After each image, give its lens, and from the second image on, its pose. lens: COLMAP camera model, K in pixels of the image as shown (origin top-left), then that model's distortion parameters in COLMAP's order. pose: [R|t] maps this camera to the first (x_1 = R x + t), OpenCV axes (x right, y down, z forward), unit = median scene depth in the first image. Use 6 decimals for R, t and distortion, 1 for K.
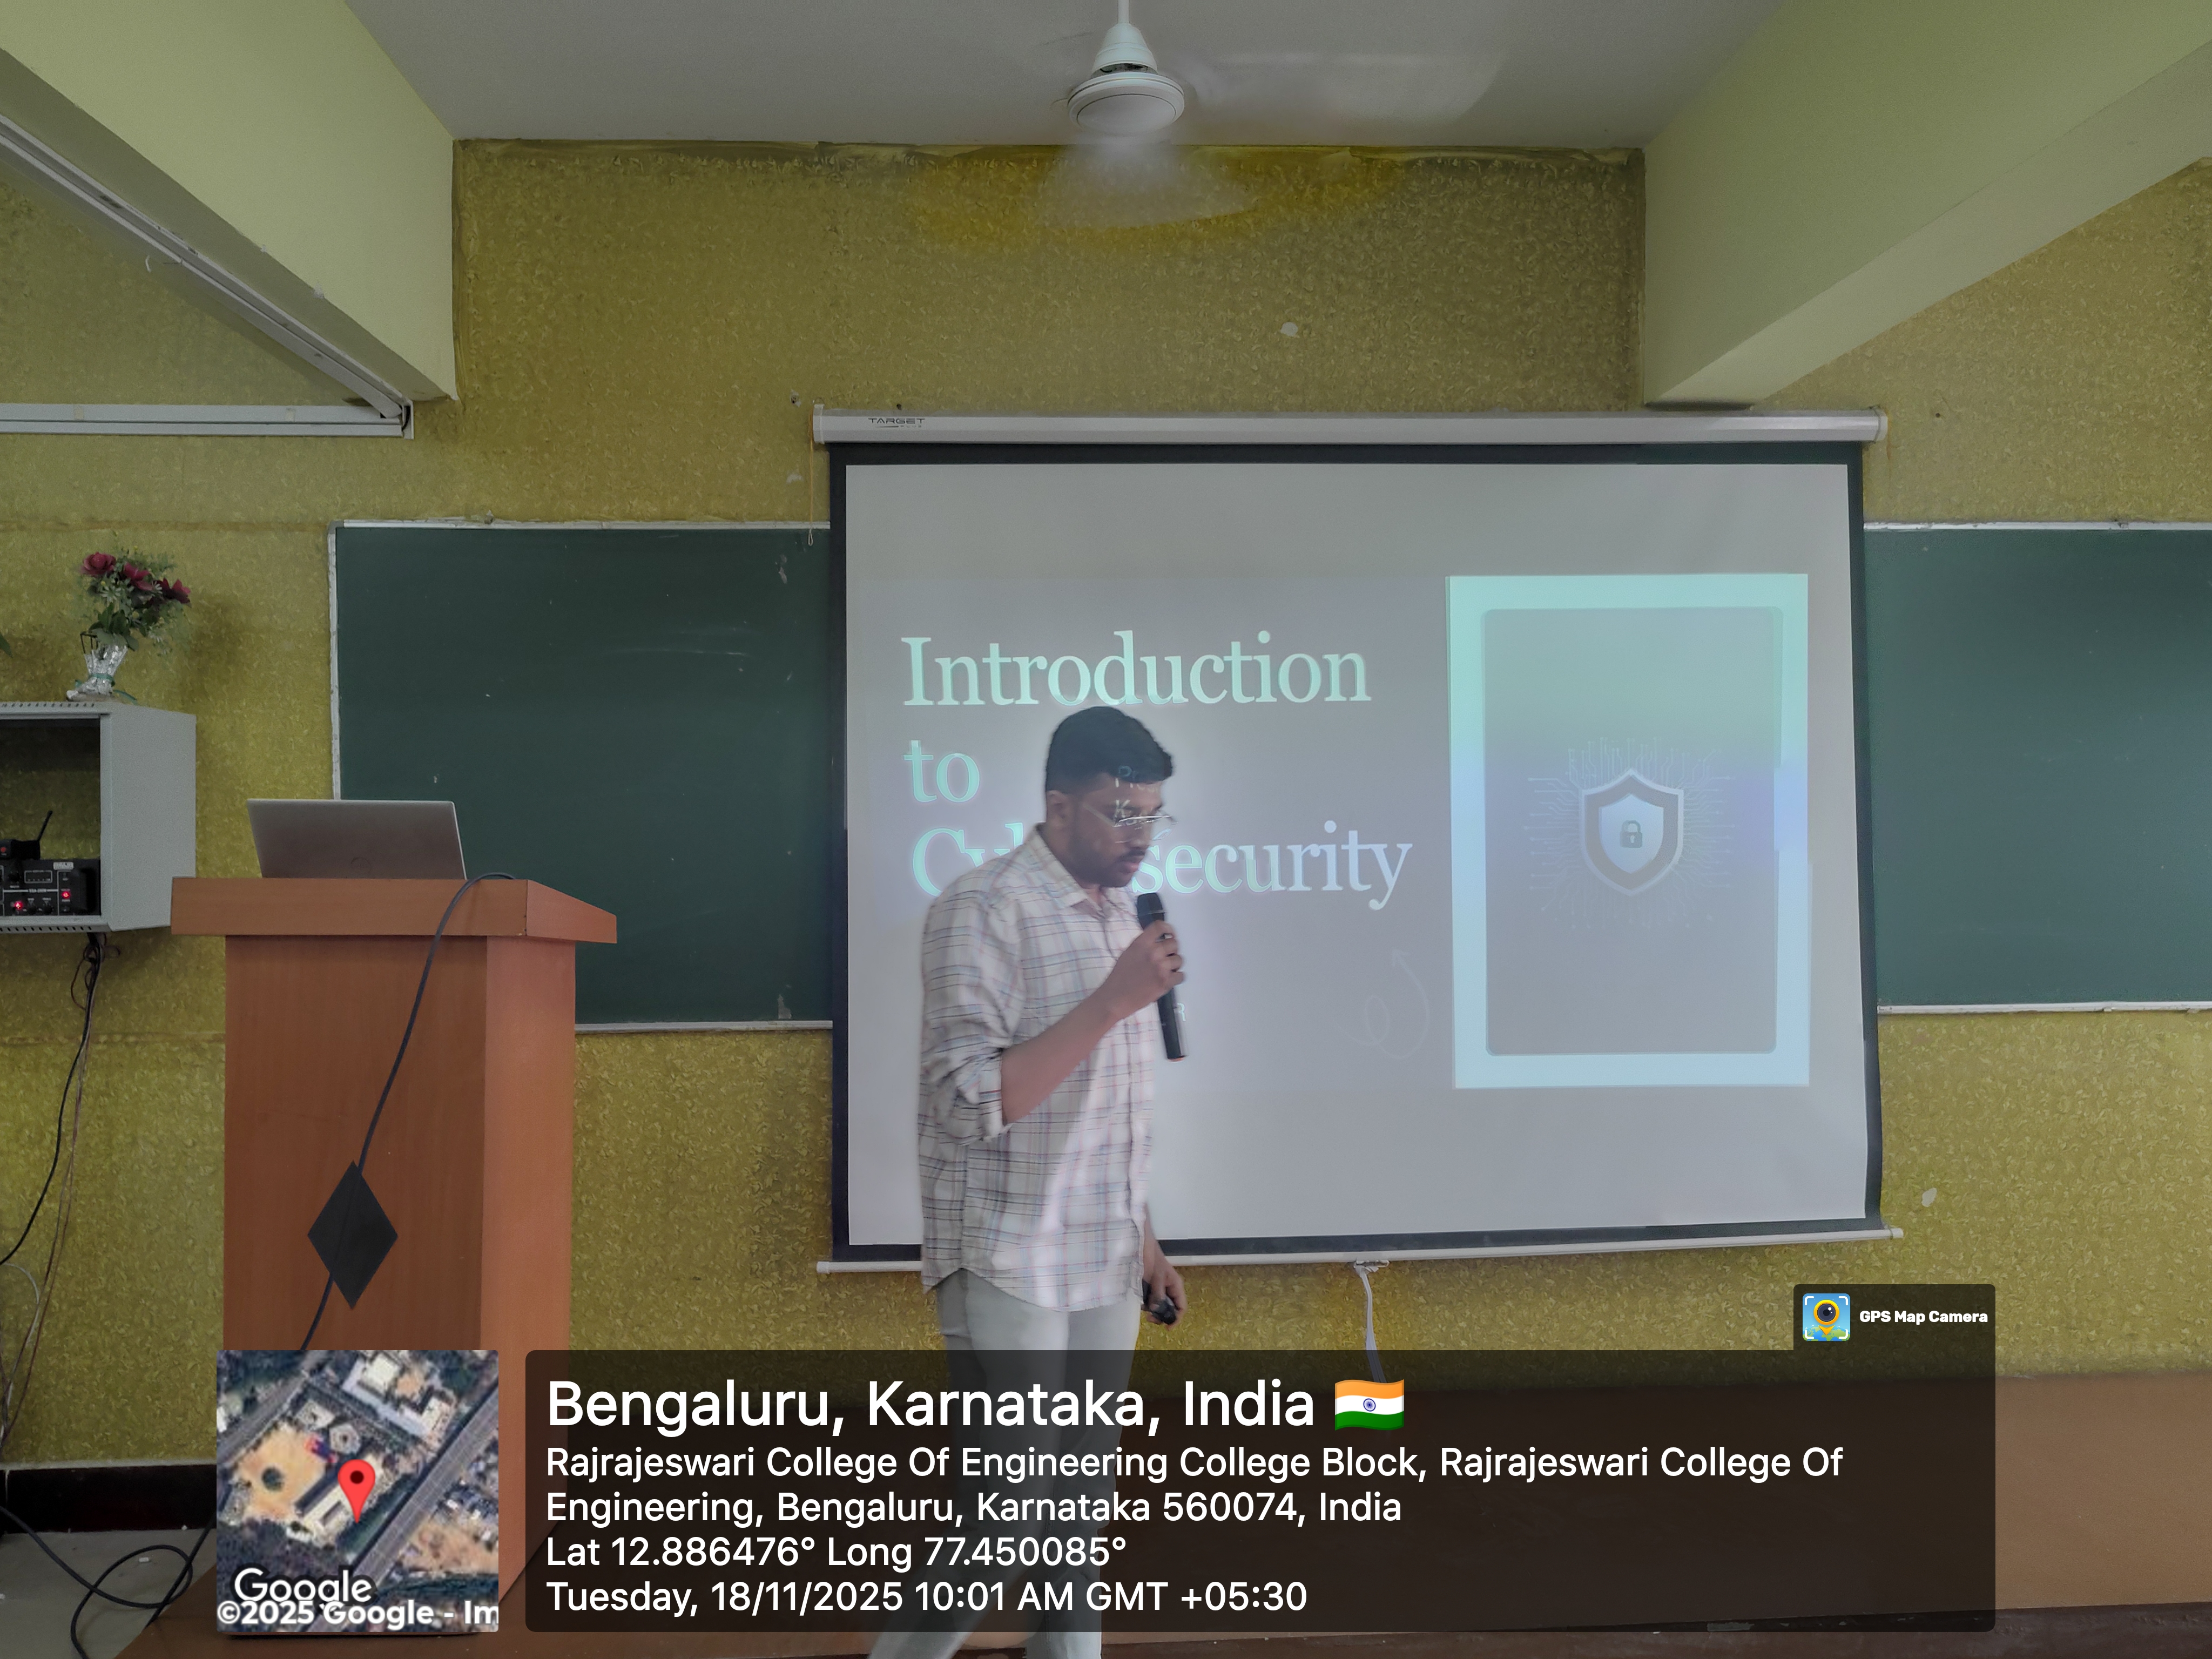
lens RADIAL K [[1677.4, 0, 1105.3], [0, 1677.4, 851.5], [0, 0, 1]] dist [0.054915, -0.076361]
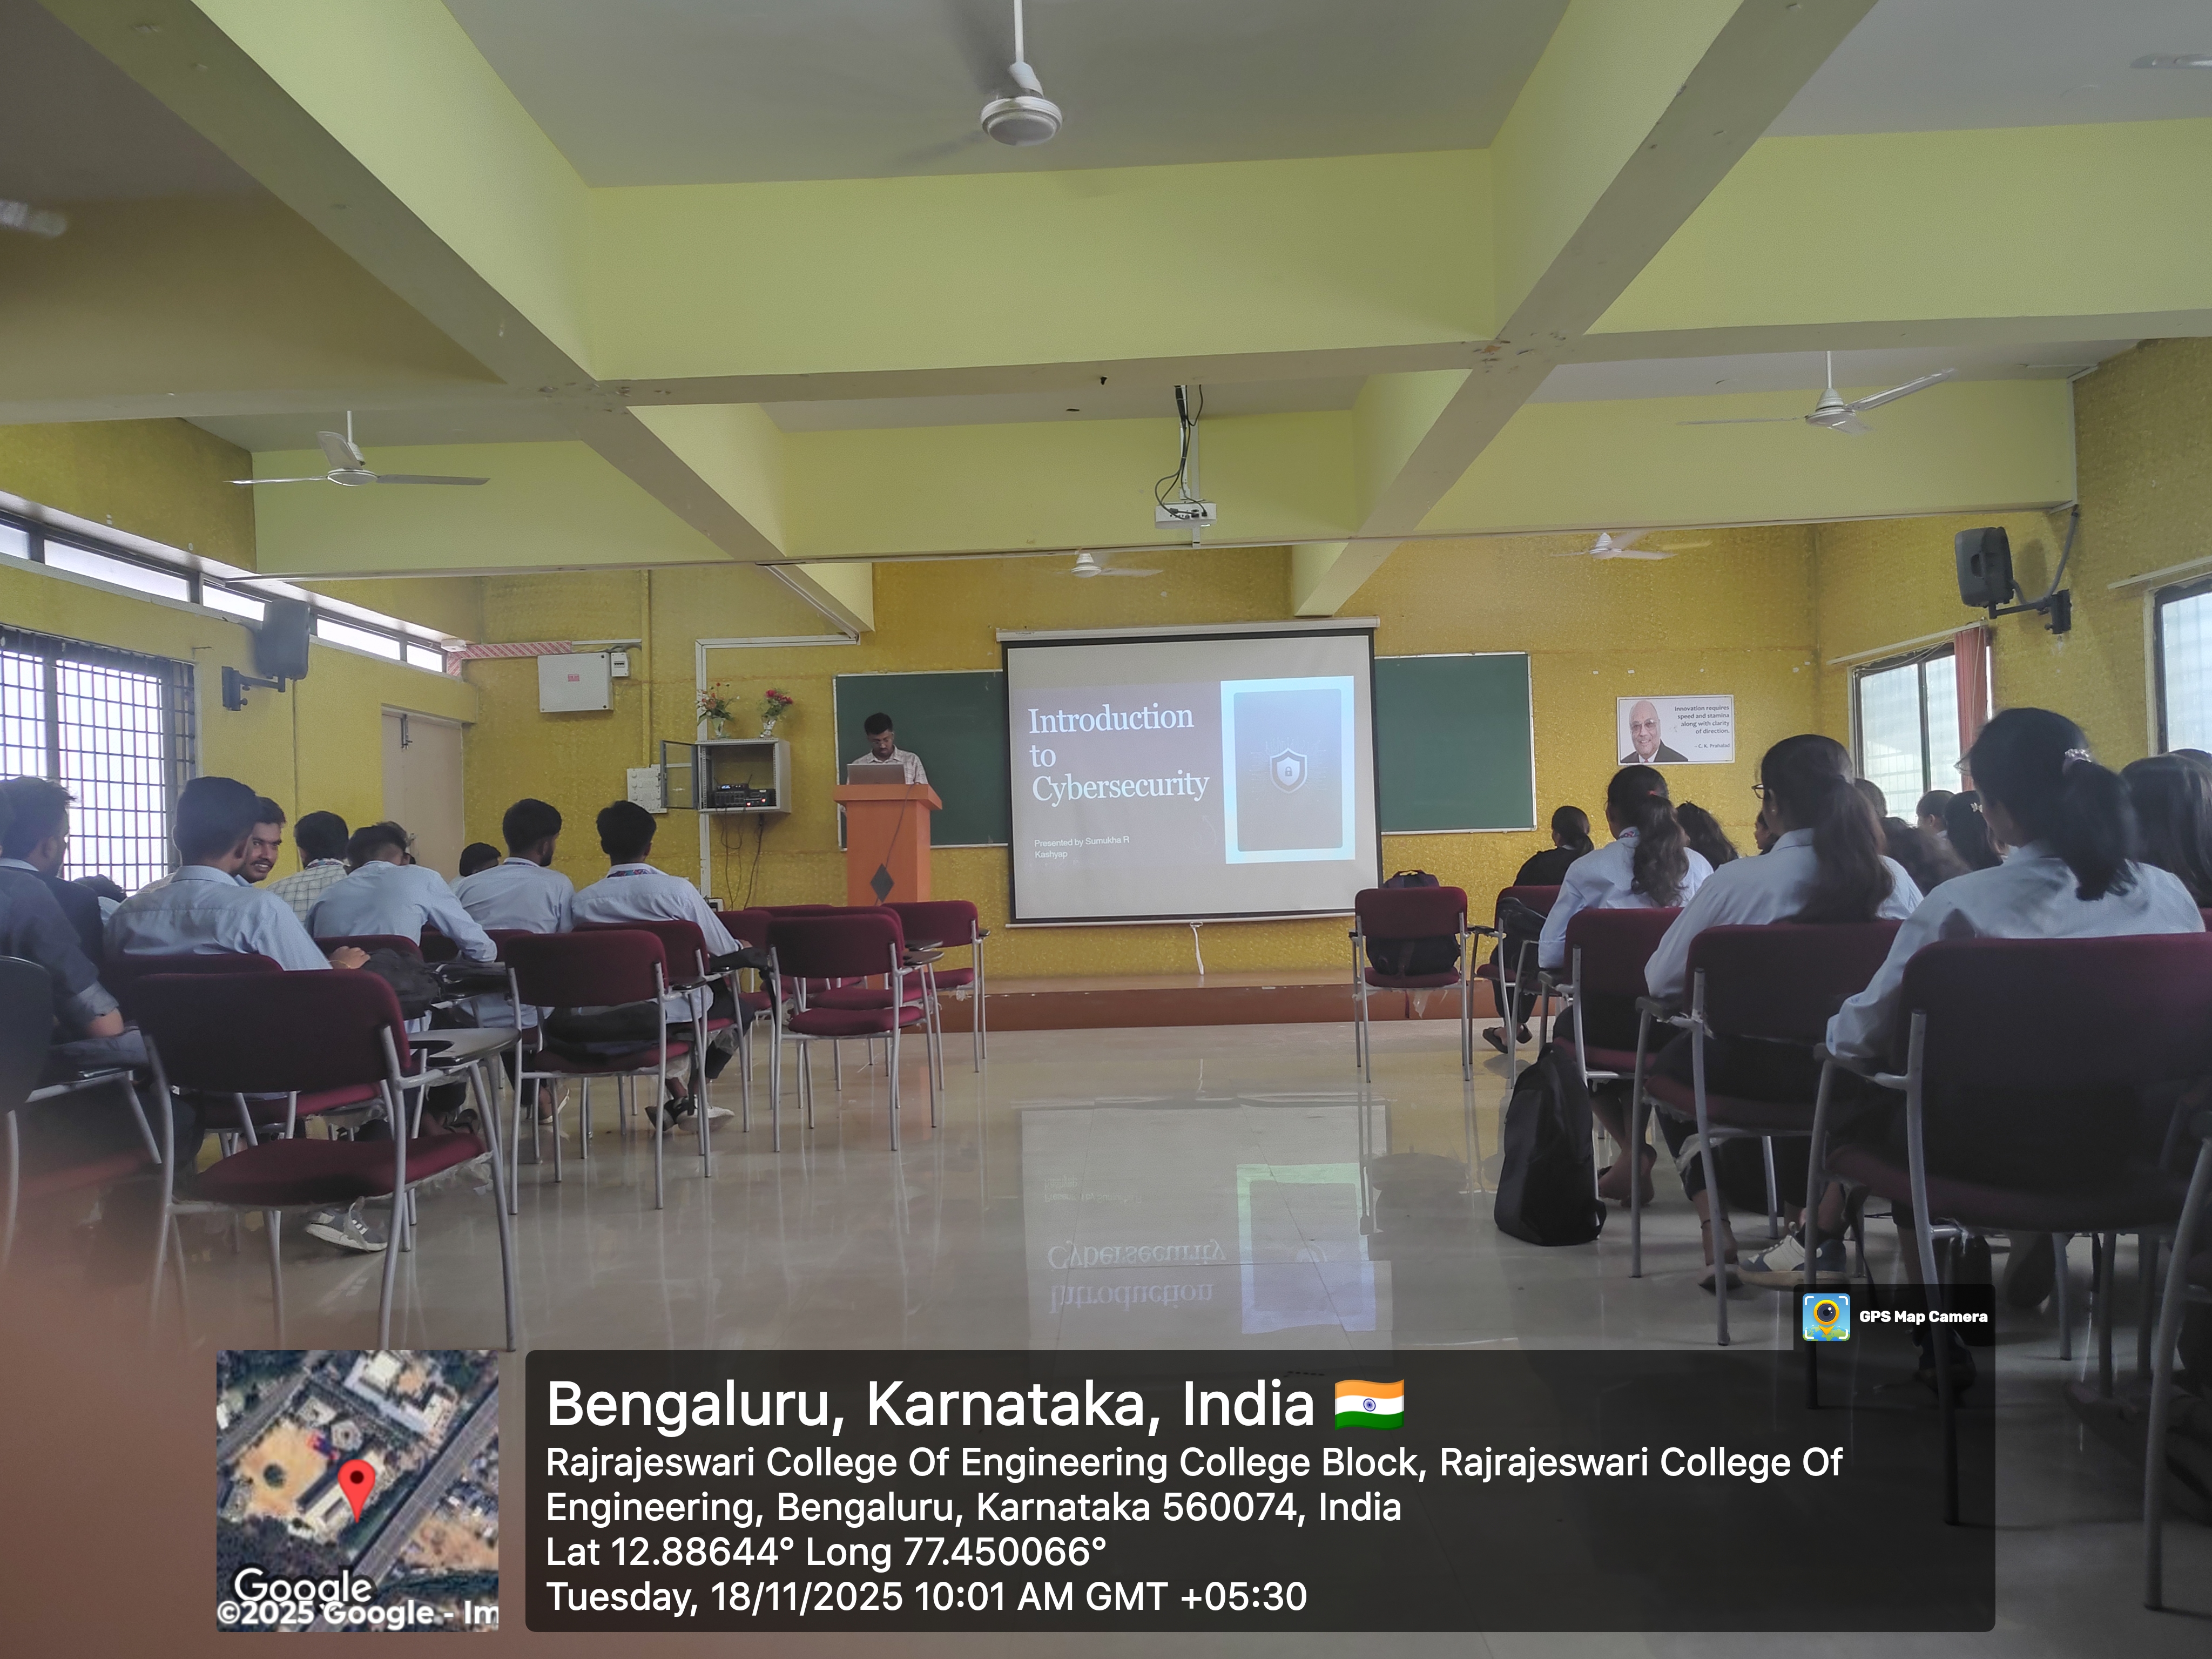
lens RADIAL K [[1677.4, 0, 1077.2], [0, 1677.4, 838.8], [0, 0, 1]] dist [0.054915, -0.076361]
pose [[0.996836, -0.021006, -0.076654, 0.174880], [0.019875, 0.999682, -0.015491, 0.138917], [0.076955, 0.013919, 0.996937, -1.822649]]
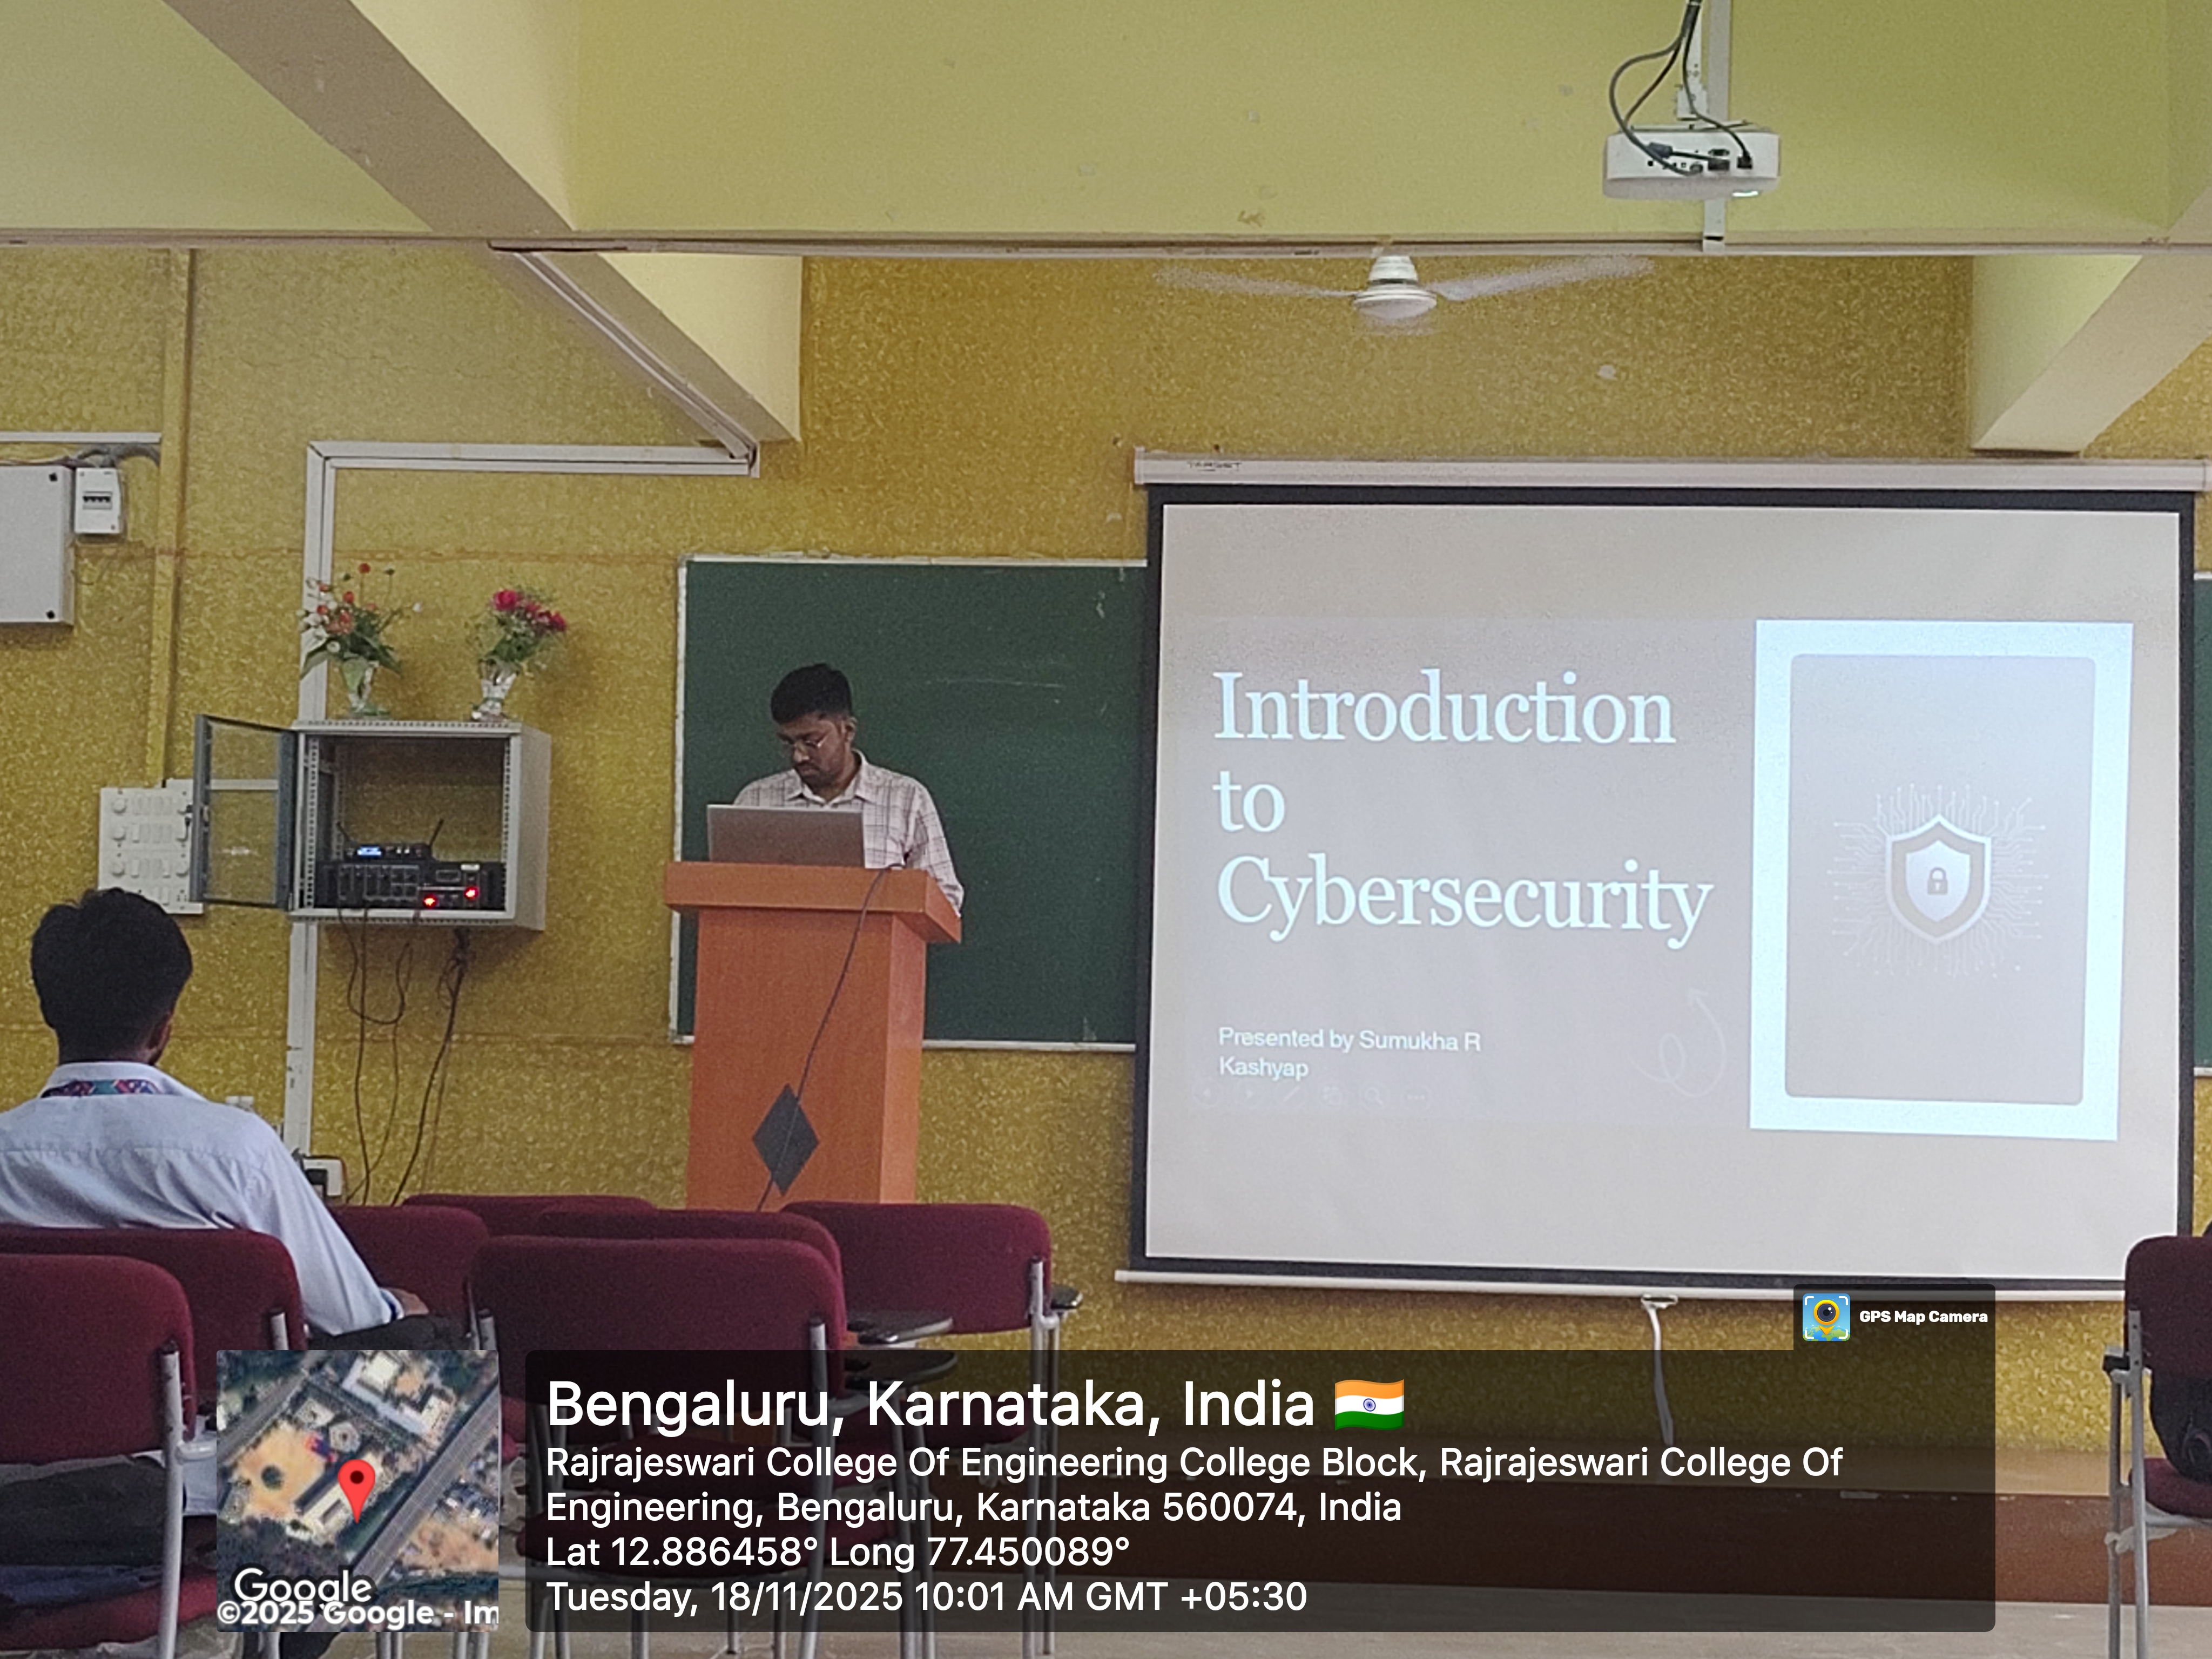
lens RADIAL K [[4758.1, 0, 1103.3], [0, 4758.1, 830.6], [0, 0, 1]] dist [0.108348, 0.000000]
pose [[0.991693, 0.022113, -0.126713, 0.181735], [-0.029861, 0.997777, -0.059572, 0.143460], [0.125114, 0.062861, 0.990149, -1.869849]]
